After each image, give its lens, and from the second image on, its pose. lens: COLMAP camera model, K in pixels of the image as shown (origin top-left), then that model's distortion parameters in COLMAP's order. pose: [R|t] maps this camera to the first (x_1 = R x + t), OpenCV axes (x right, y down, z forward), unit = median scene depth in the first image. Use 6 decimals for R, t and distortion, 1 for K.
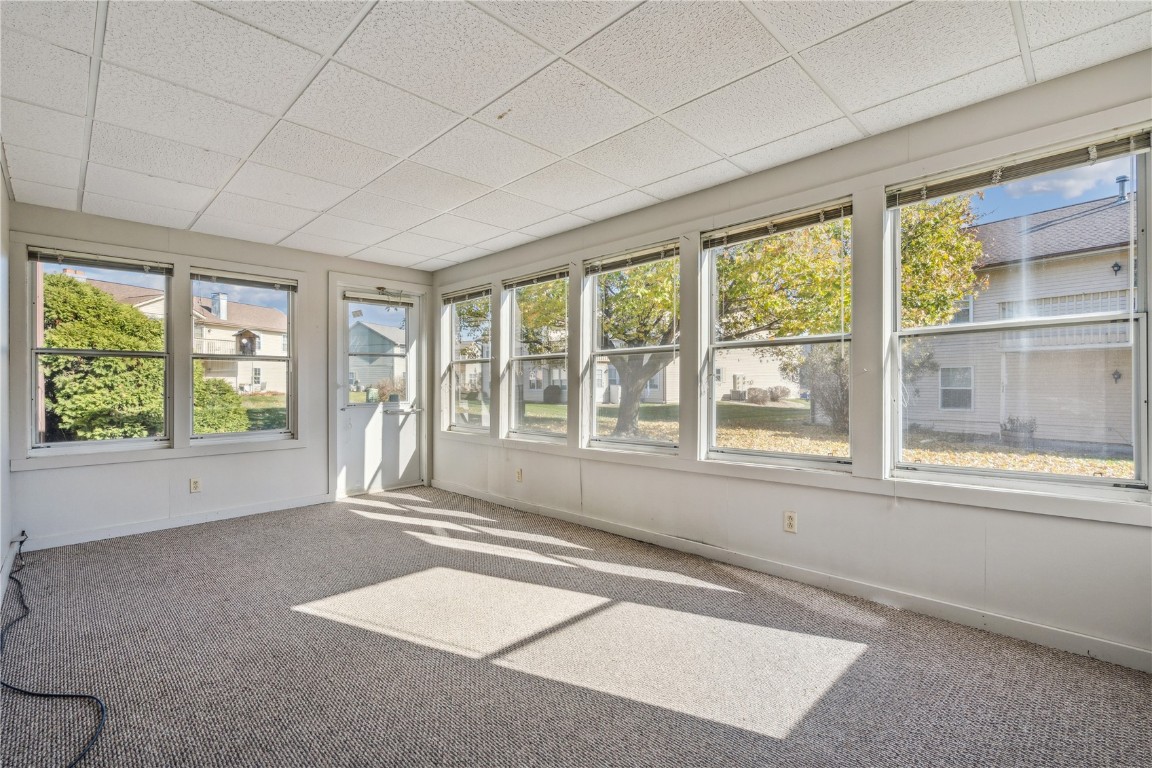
lens RADIAL K [[520.3, 0, 575.3], [0, 520.3, 386.3], [0, 0, 1]] dist [-0.003142, 0.000434]
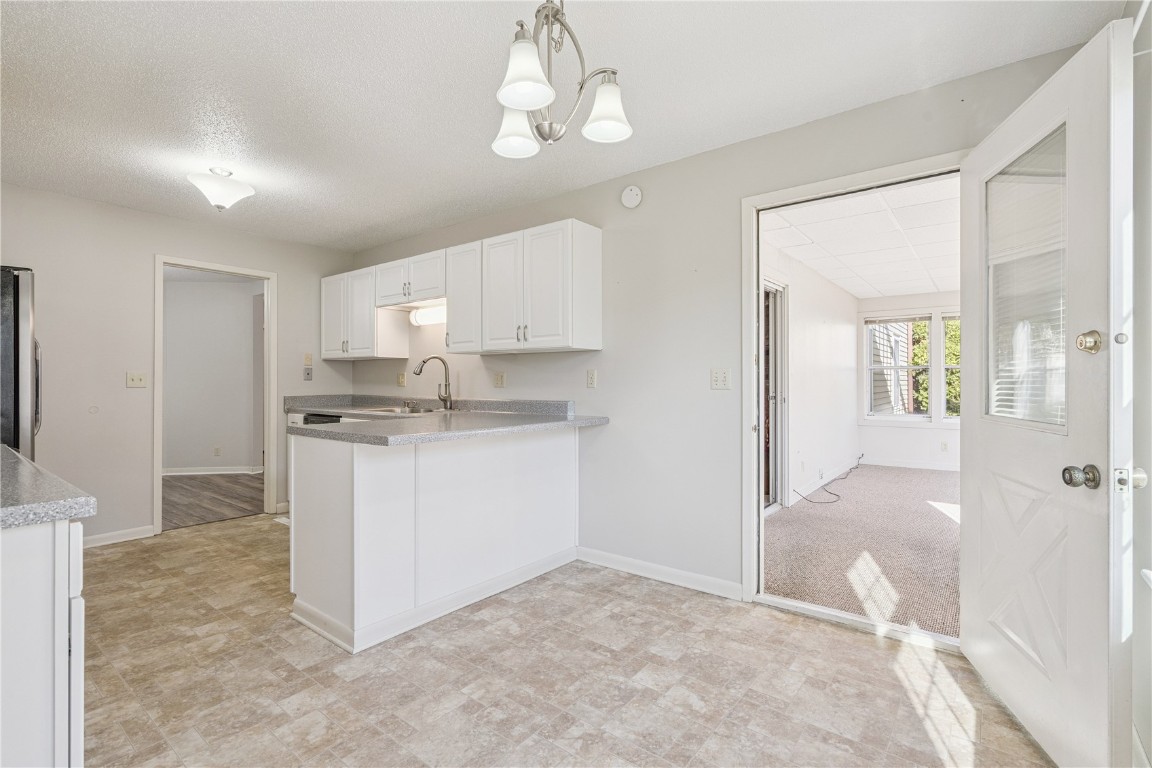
lens RADIAL K [[520.3, 0, 579.4], [0, 520.3, 382.7], [0, 0, 1]] dist [-0.003142, 0.000434]
pose [[0.116969, 0.008947, -0.993095, 0.828119], [0.000909, 0.999958, 0.009116, -0.028663], [0.993135, -0.001969, 0.116956, -0.357692]]
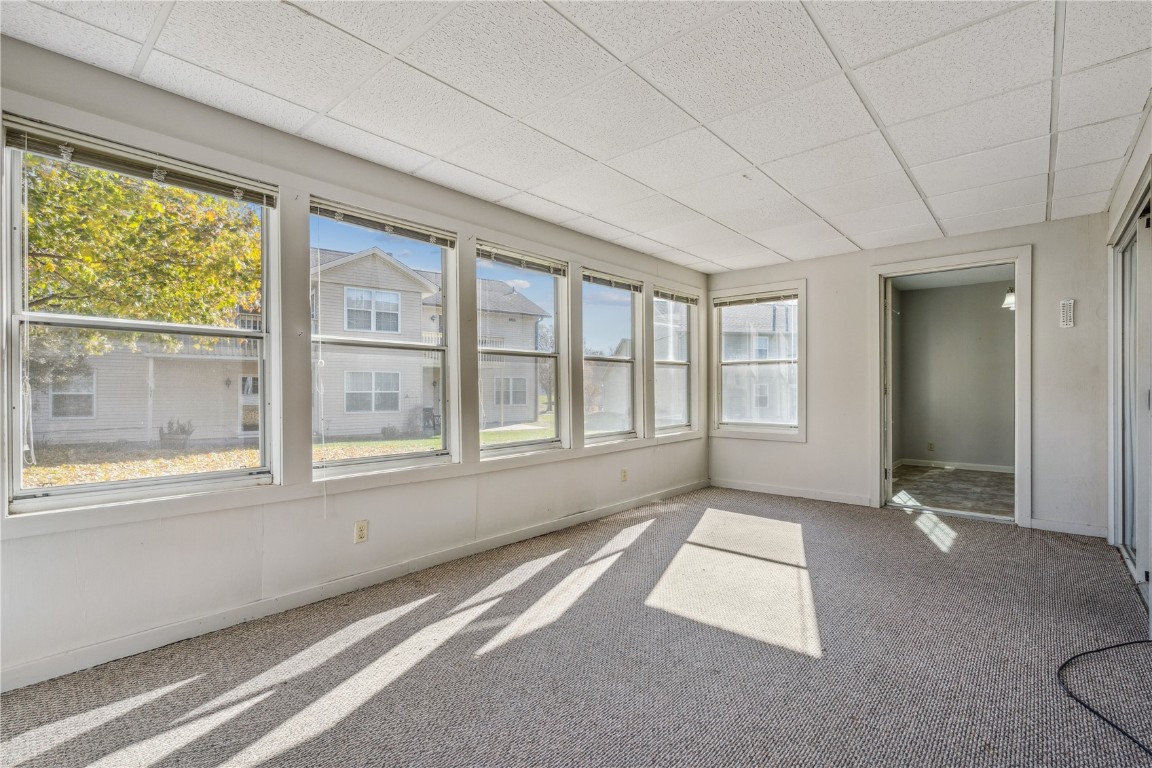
lens RADIAL K [[520.3, 0, 577.7], [0, 520.3, 388.6], [0, 0, 1]] dist [-0.003142, 0.000434]
pose [[-0.061047, 0.007186, 0.998109, -0.898691], [0.000323, 0.999974, -0.007179, 0.009437], [-0.998135, -0.000116, -0.061048, 0.960725]]
